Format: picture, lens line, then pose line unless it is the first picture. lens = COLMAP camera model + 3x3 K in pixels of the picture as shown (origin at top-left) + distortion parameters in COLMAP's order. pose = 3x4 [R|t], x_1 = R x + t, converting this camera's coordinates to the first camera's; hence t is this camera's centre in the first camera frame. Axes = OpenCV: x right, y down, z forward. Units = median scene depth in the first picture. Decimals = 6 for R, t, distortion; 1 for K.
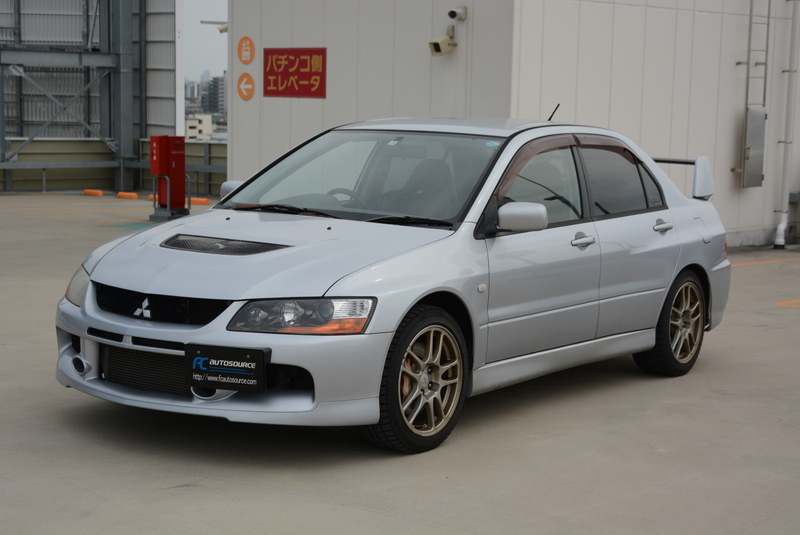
lens RADIAL K [[1367.8, 0, 400.0], [0, 1367.8, 267.5], [0, 0, 1]] dist [0.146966, -0.017231]
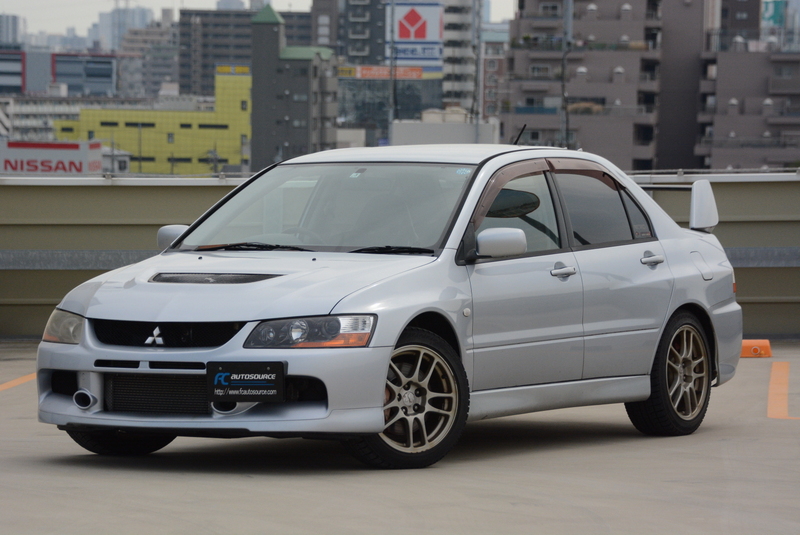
lens RADIAL K [[3782.7, 0, 400.0], [0, 3782.7, 267.5], [0, 0, 1]] dist [3.065966, -112.234046]
pose [[0.994489, -0.041538, 0.096265, -0.256918], [0.048745, 0.996083, -0.073769, 0.186016], [-0.092824, 0.078055, 0.992618, -1.773219]]
